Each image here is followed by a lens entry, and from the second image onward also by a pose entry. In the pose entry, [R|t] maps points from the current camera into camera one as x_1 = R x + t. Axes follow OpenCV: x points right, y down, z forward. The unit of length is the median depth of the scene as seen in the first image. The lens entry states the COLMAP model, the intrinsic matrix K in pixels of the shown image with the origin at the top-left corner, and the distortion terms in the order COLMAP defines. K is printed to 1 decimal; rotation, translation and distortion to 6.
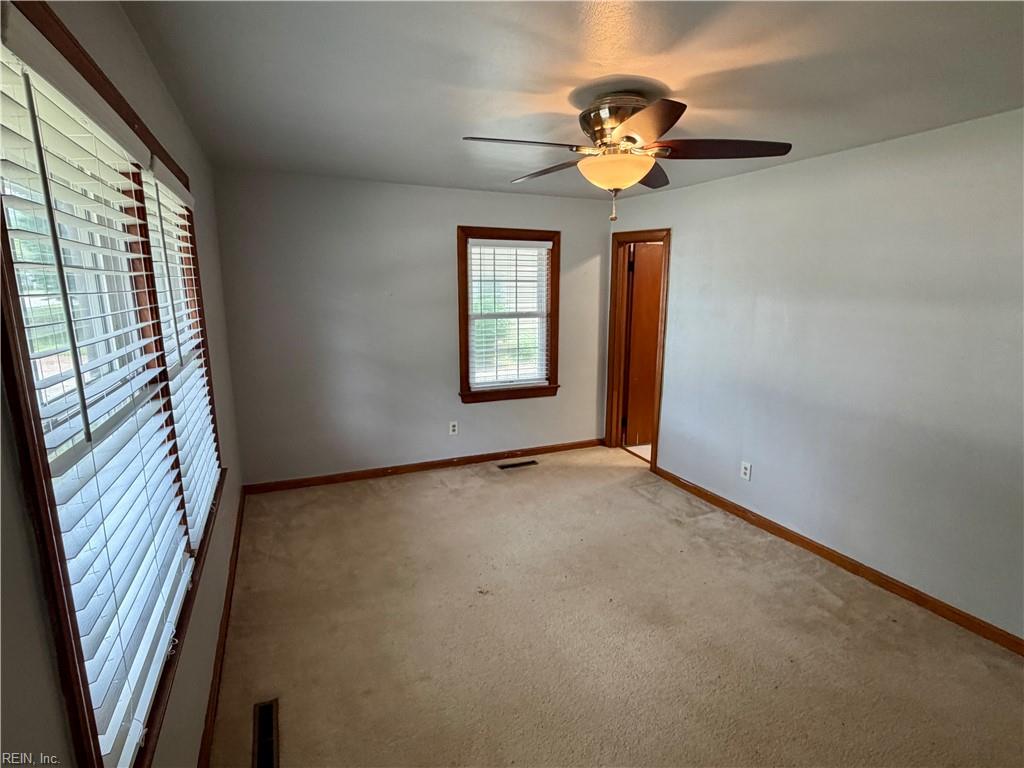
lens RADIAL K [[521.3, 0, 508.2], [0, 521.3, 387.6], [0, 0, 1]] dist [-0.002553, -0.000373]
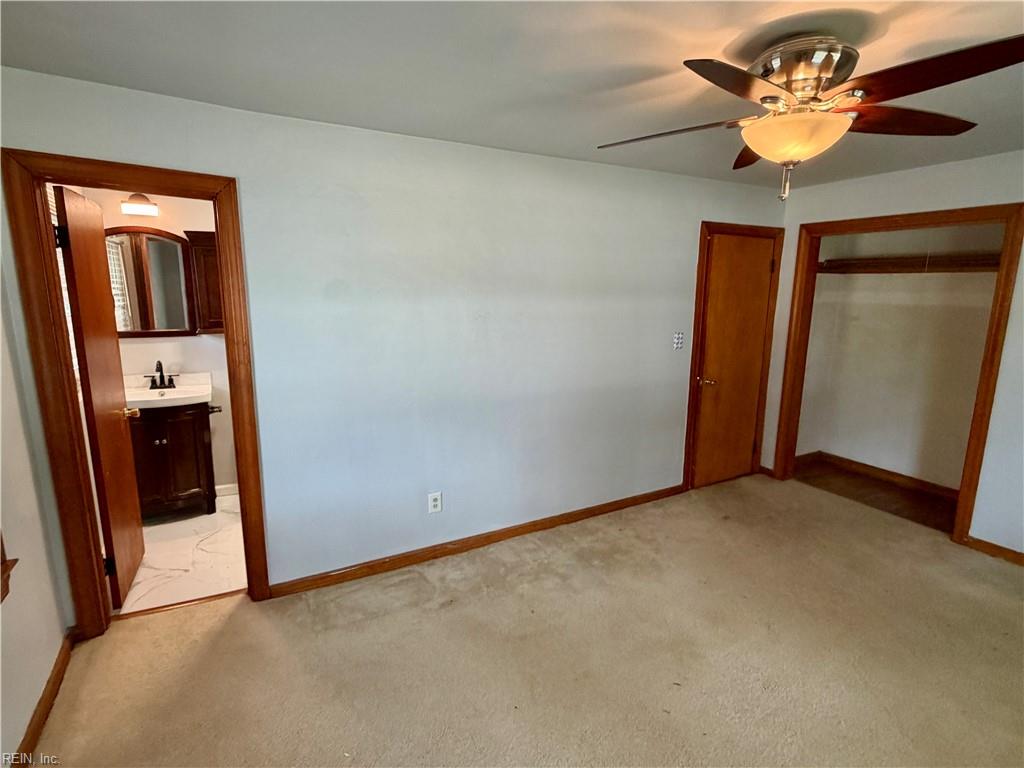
lens RADIAL K [[521.3, 0, 508.5], [0, 521.3, 385.2], [0, 0, 1]] dist [-0.002553, -0.000373]
pose [[-0.087239, -0.175297, 0.980643, -0.337438], [0.192948, 0.962781, 0.189269, -0.154872], [-0.977323, 0.205725, -0.050169, 0.867367]]
